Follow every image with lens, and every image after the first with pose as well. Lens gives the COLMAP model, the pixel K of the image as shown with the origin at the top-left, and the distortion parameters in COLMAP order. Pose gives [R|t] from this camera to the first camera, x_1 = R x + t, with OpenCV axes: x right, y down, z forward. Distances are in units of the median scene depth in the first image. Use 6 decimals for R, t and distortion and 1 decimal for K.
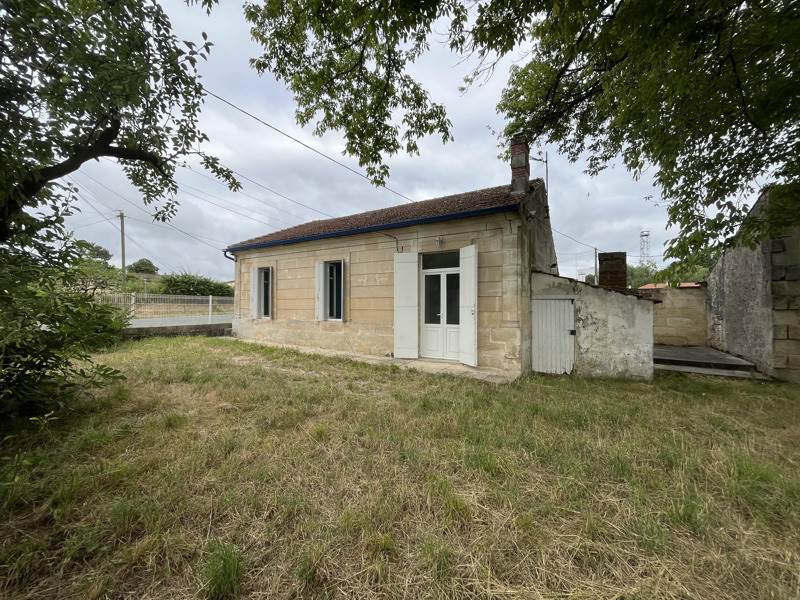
lens RADIAL K [[322.1, 0, 400.6], [0, 322.1, 301.6], [0, 0, 1]] dist [0.001711, 0.000658]
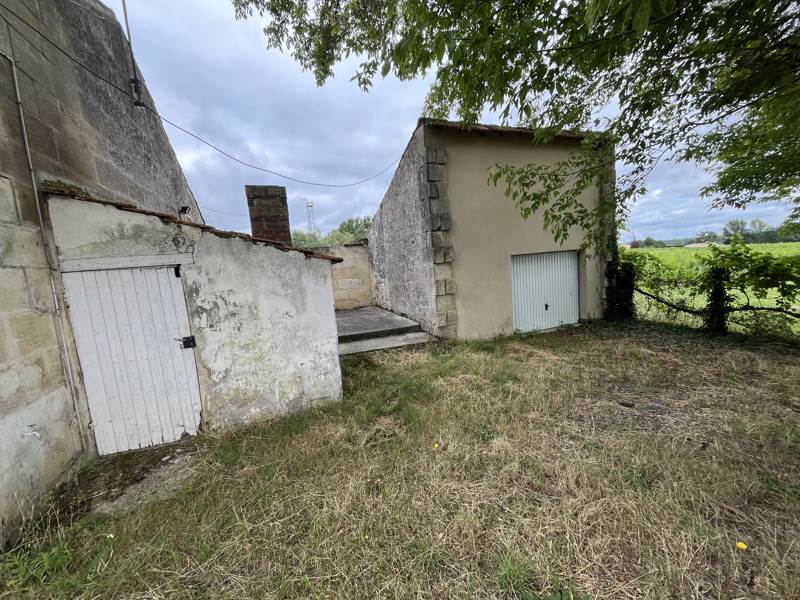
lens RADIAL K [[322.1, 0, 400.2], [0, 322.1, 298.1], [0, 0, 1]] dist [0.001711, 0.000658]
pose [[0.616676, -0.138405, 0.774955, 0.385735], [0.067254, 0.990087, 0.123309, 0.002779], [-0.784339, -0.023923, 0.619871, 0.514399]]
